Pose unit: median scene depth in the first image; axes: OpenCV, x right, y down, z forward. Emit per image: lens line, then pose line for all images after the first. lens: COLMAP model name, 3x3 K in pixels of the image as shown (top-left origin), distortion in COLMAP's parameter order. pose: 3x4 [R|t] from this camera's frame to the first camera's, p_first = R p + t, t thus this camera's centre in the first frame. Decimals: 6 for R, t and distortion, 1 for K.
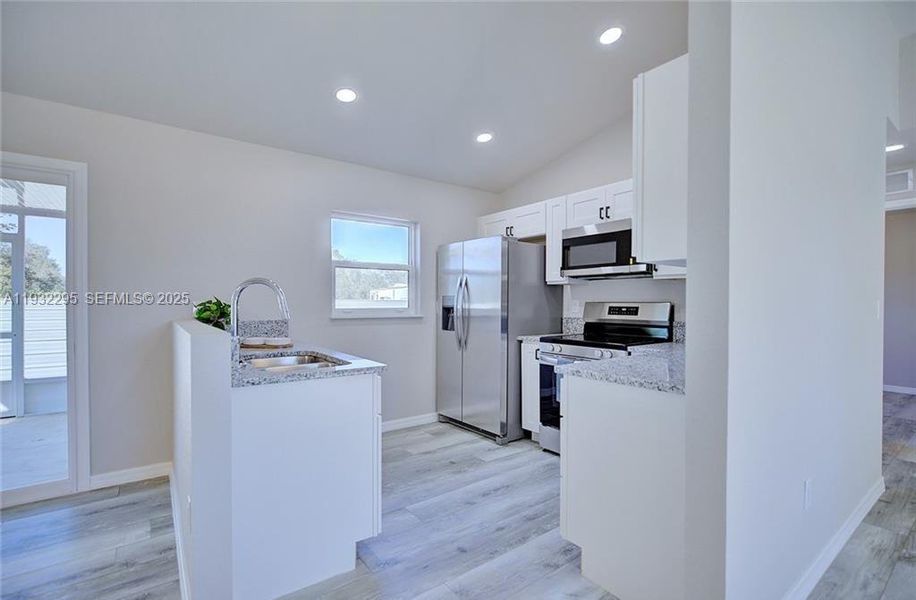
lens RADIAL K [[423.1, 0, 459.6], [0, 423.1, 307.2], [0, 0, 1]] dist [0.001683, 0.000339]
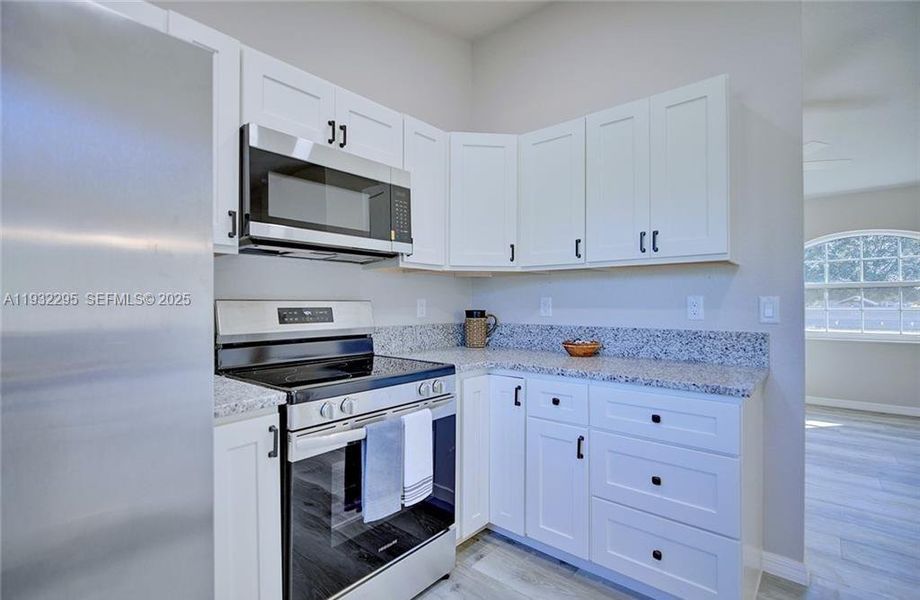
lens RADIAL K [[426.0, 0, 460.0], [0, 426.0, 300.0], [0, 0, 1]] dist [-0.000429, 0.000189]
pose [[-0.220469, 0.006802, 0.975370, -0.191070], [0.011932, 0.999920, -0.004276, -0.006311], [-0.975321, 0.010695, -0.220533, 0.837528]]
